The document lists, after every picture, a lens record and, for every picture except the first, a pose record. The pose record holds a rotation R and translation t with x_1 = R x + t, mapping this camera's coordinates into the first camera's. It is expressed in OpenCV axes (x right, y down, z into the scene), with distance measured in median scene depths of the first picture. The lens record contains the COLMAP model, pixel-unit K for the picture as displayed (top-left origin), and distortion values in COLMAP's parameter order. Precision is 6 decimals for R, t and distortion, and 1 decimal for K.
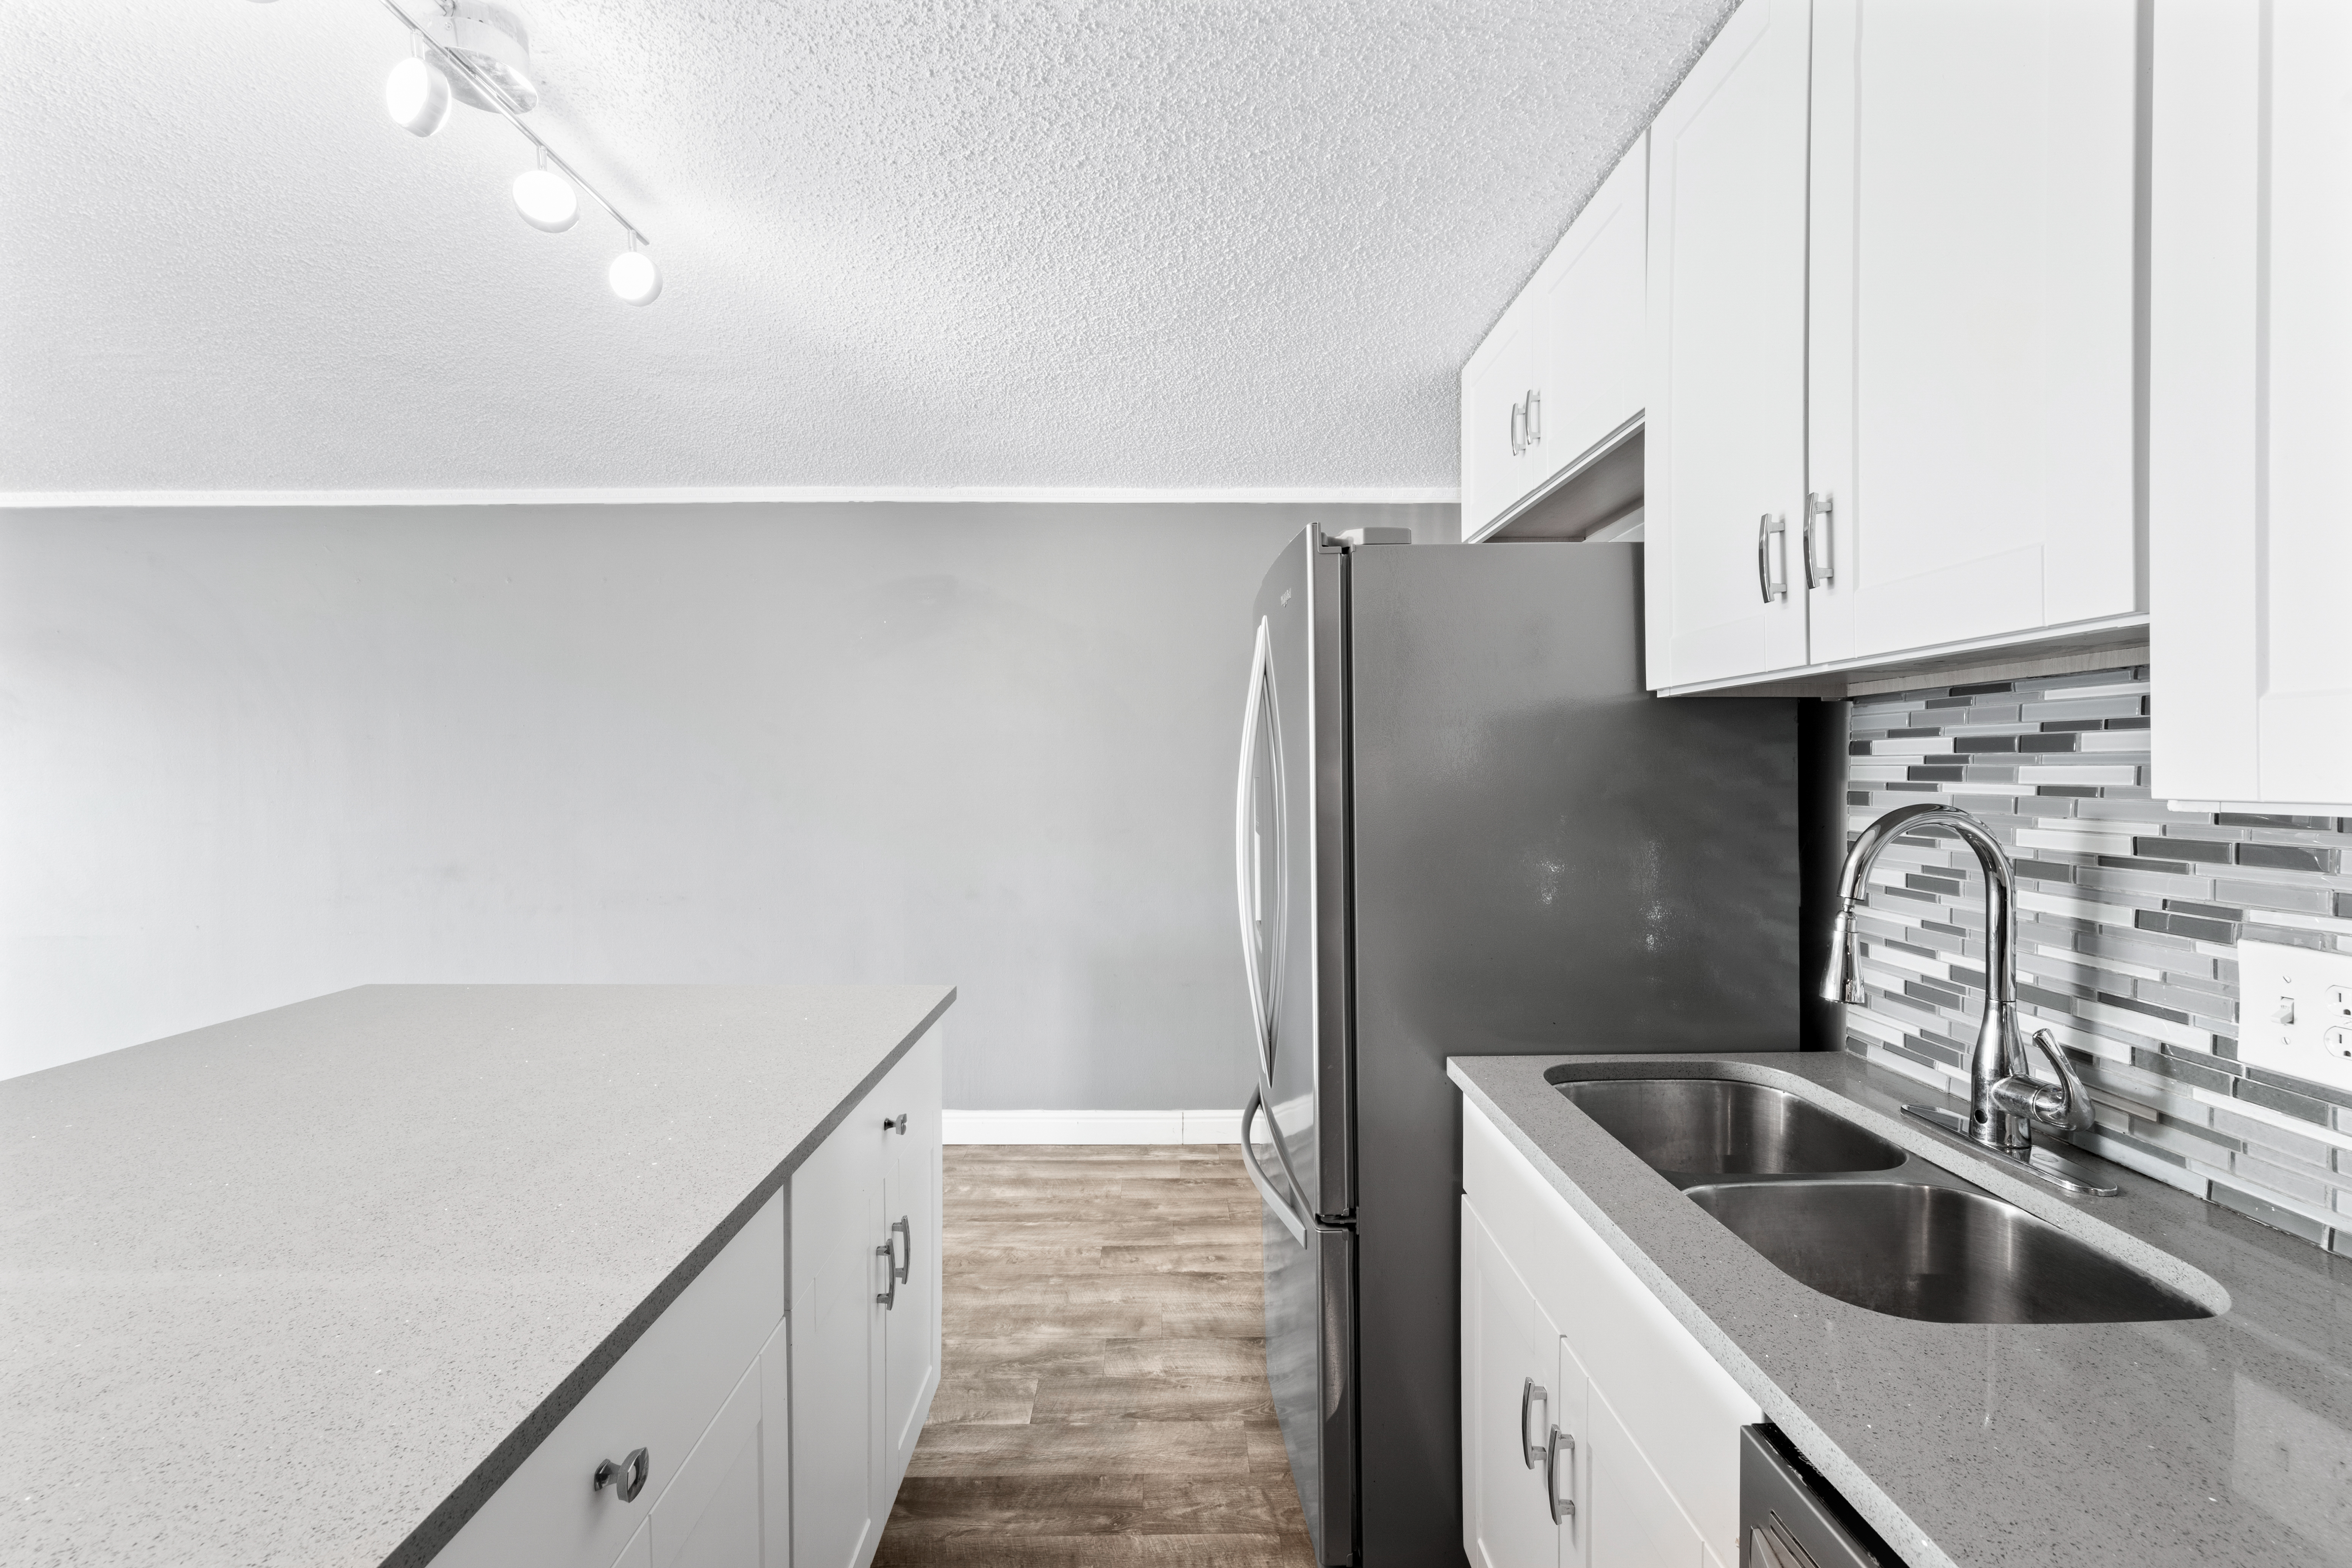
lens RADIAL K [[934.4, 0, 1176.0], [0, 934.4, 784.0], [0, 0, 1]] dist [-0.002162, -0.000222]
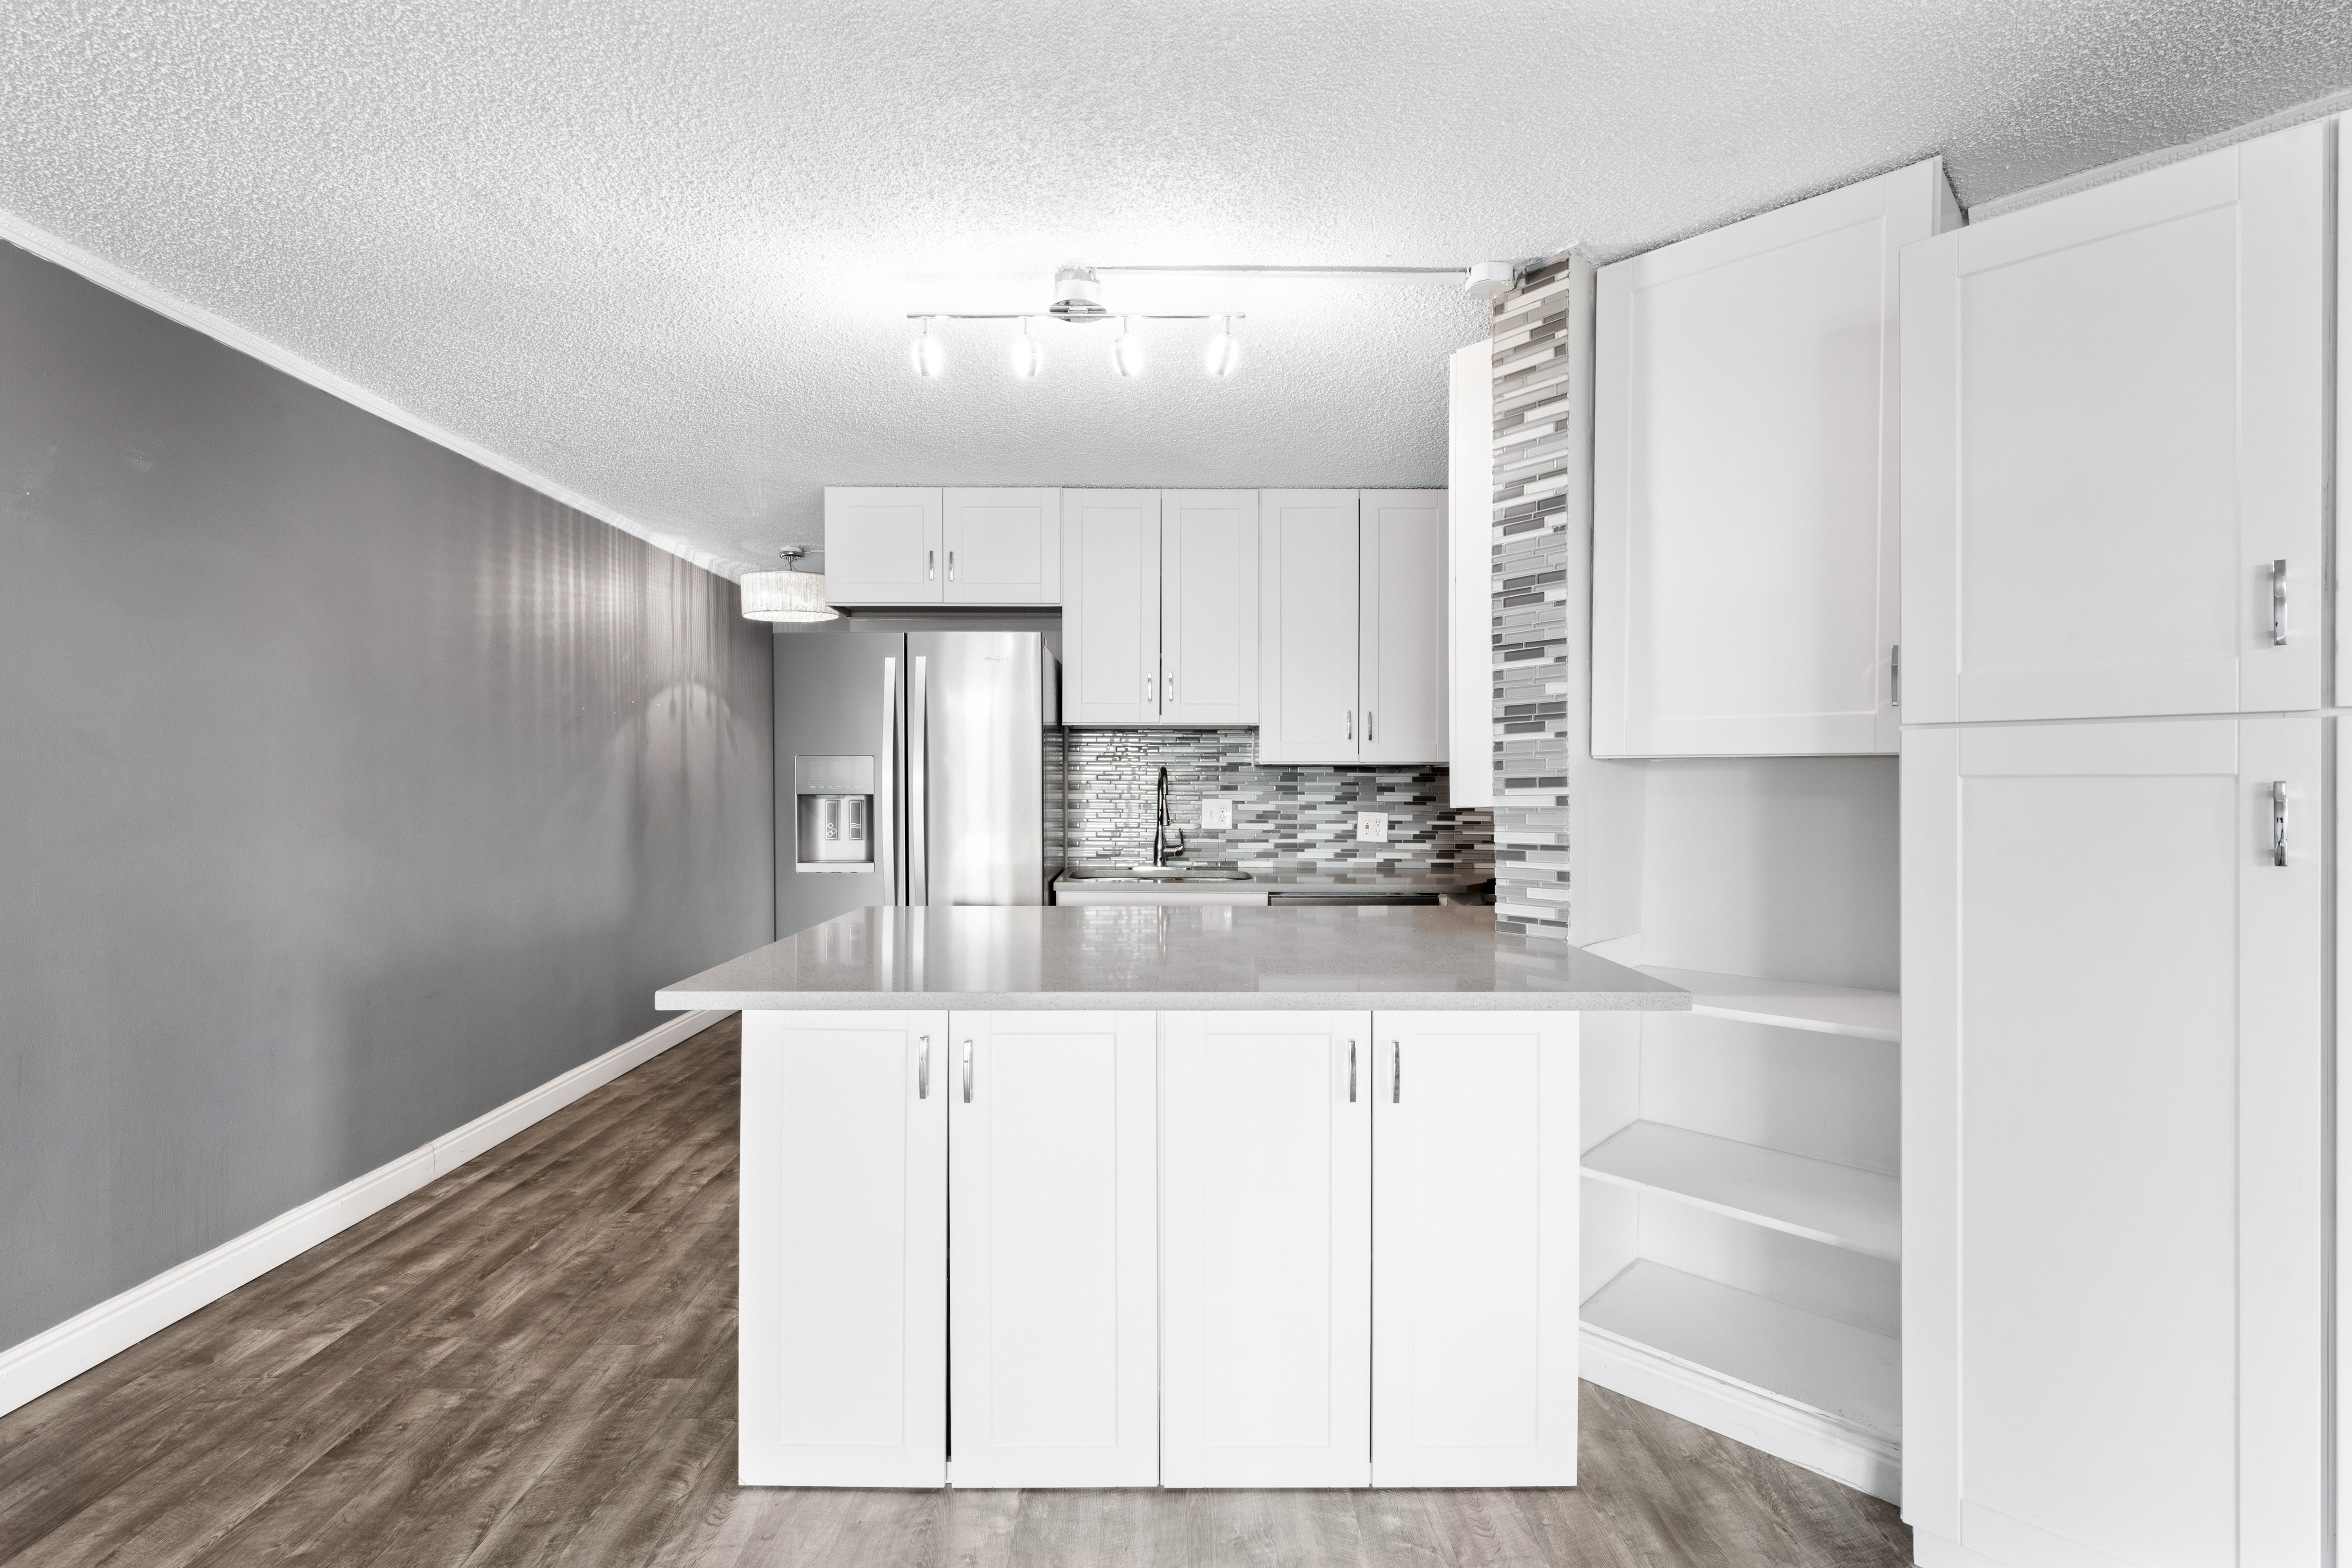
lens RADIAL K [[1065.4, 0, 1172.2], [0, 1065.4, 793.2], [0, 0, 1]] dist [0.002732, -0.000020]
pose [[-0.003834, -0.011145, 0.999931, -1.249475], [0.010573, 0.999882, 0.011185, 0.031659], [-0.999937, 0.010615, -0.003716, 0.408682]]
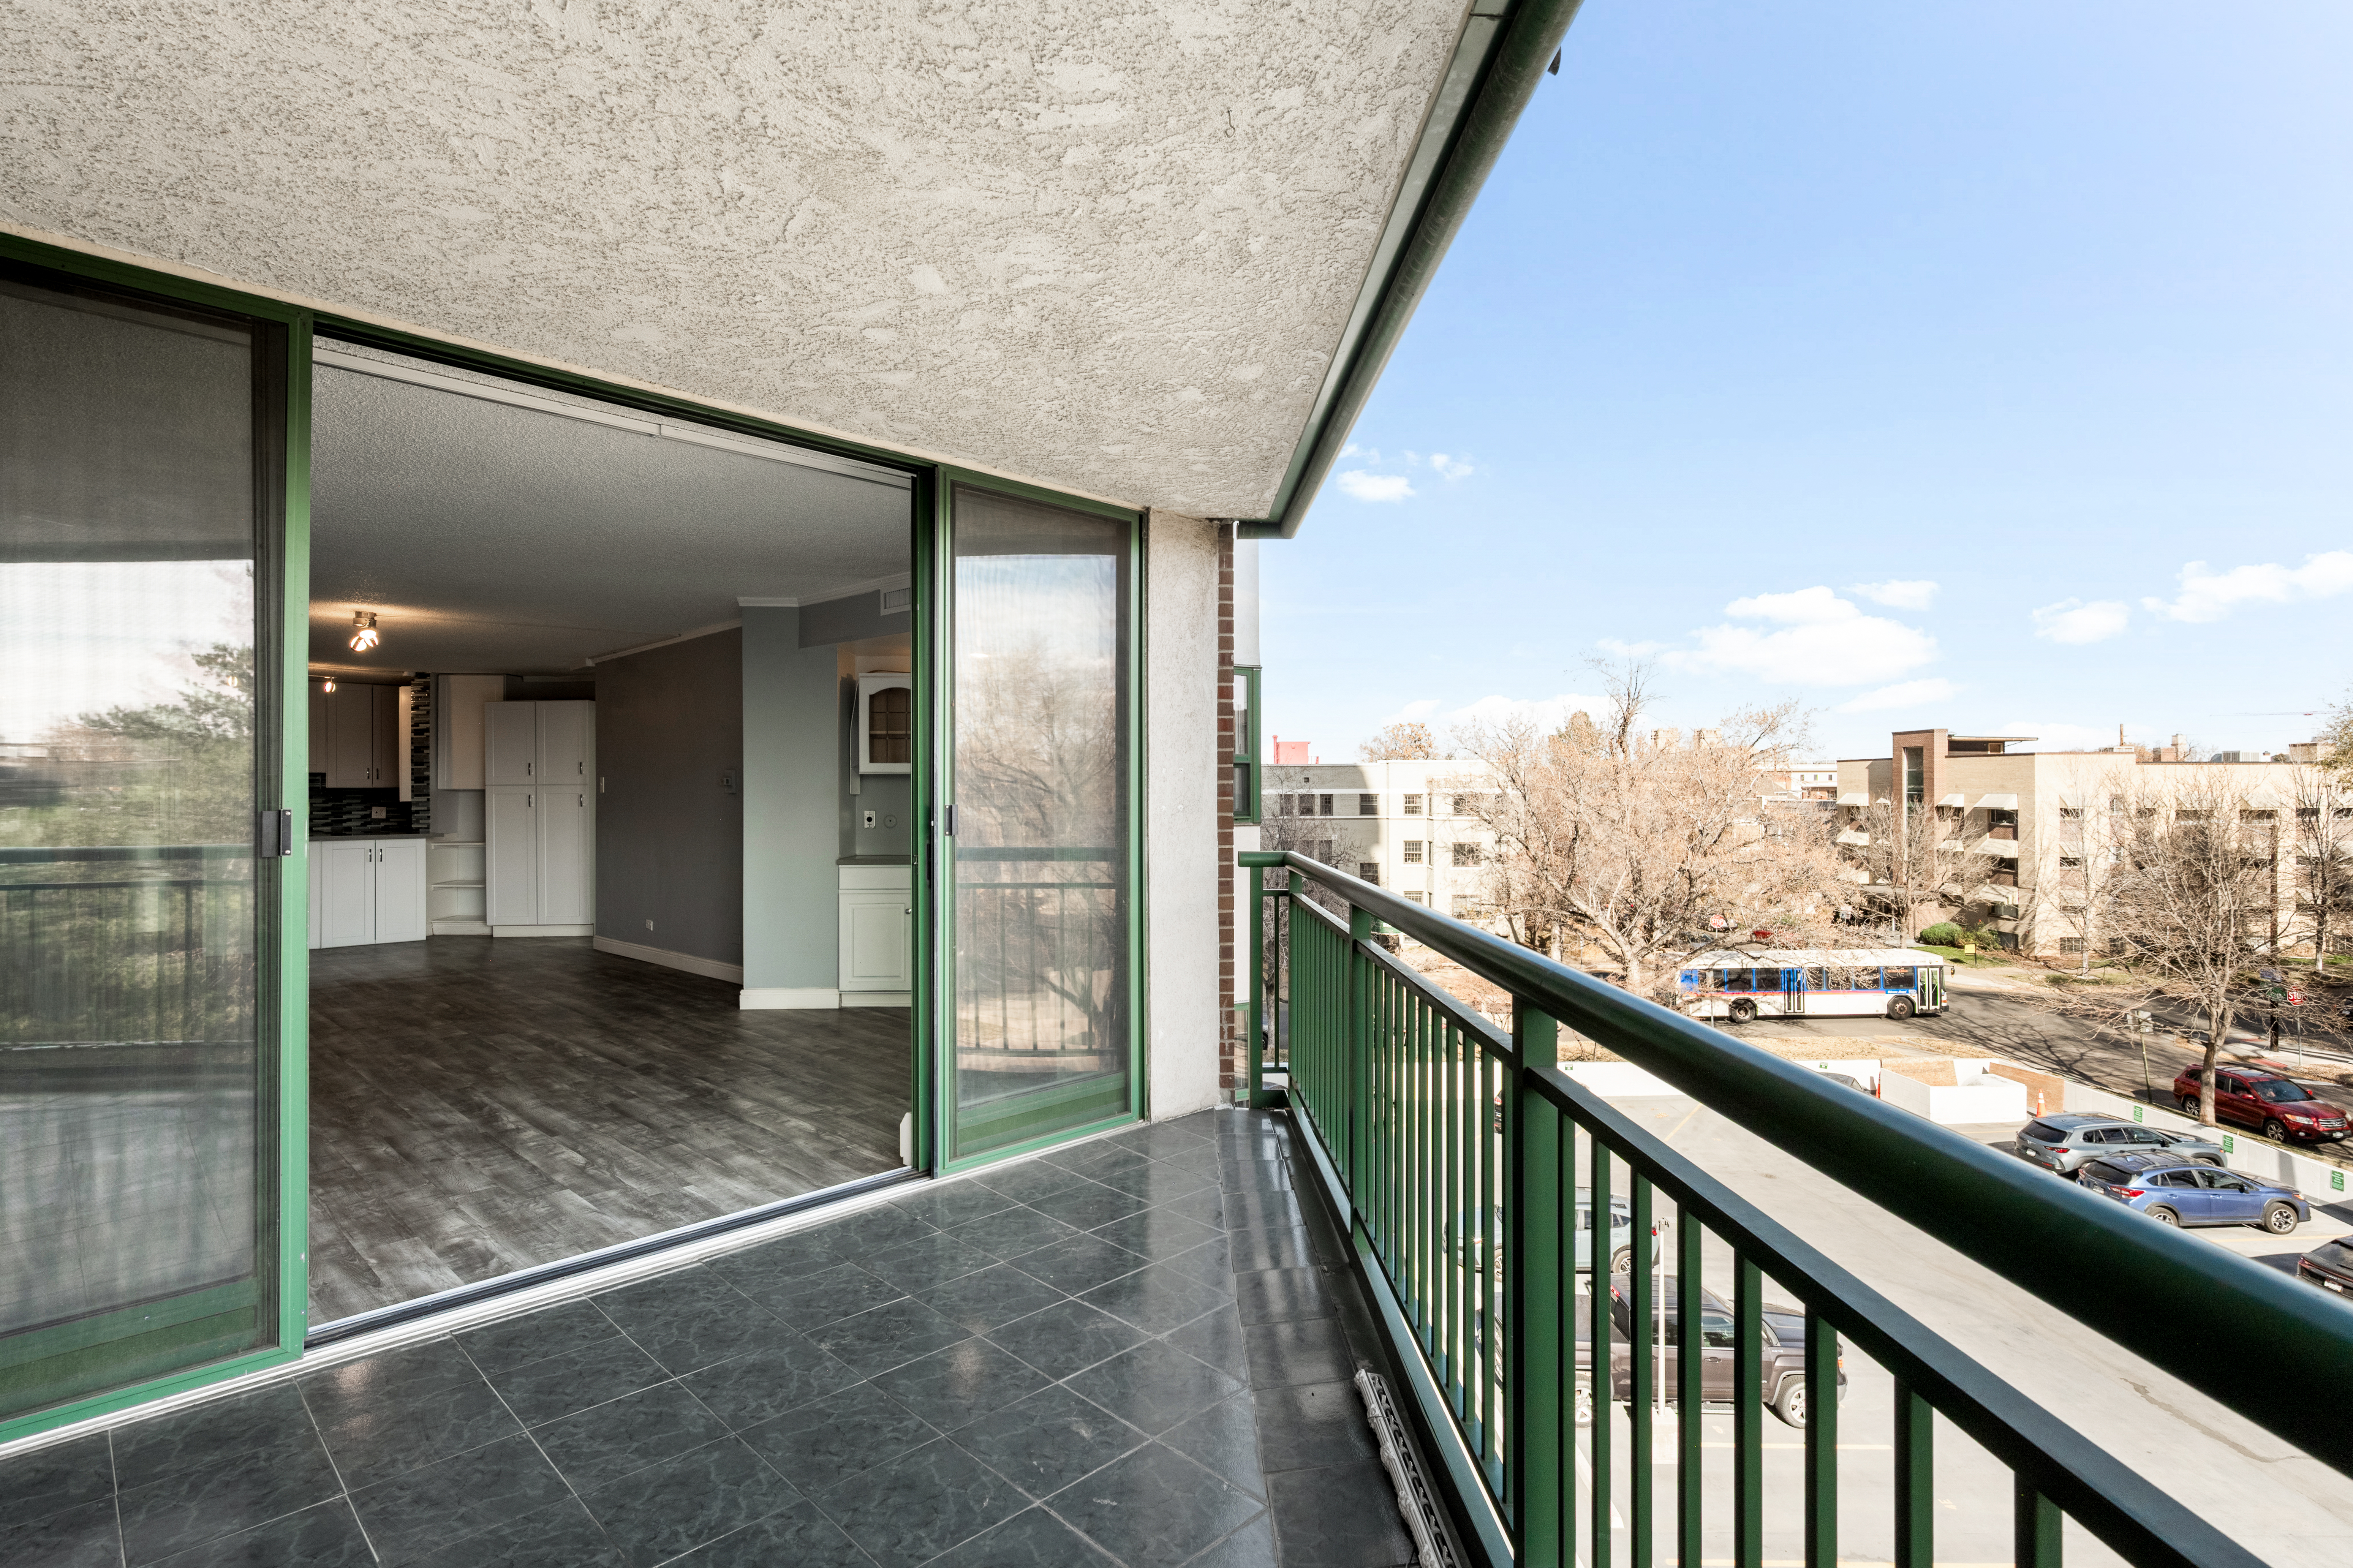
lens RADIAL K [[1128.1, 0, 1176.5], [0, 1128.1, 784.0], [0, 0, 1]] dist [0.003429, 0.000349]
pose [[-0.707896, 0.004693, 0.706301, -4.929903], [0.009760, 0.999947, 0.003138, 0.010030], [-0.706250, 0.009115, -0.707904, 1.020762]]
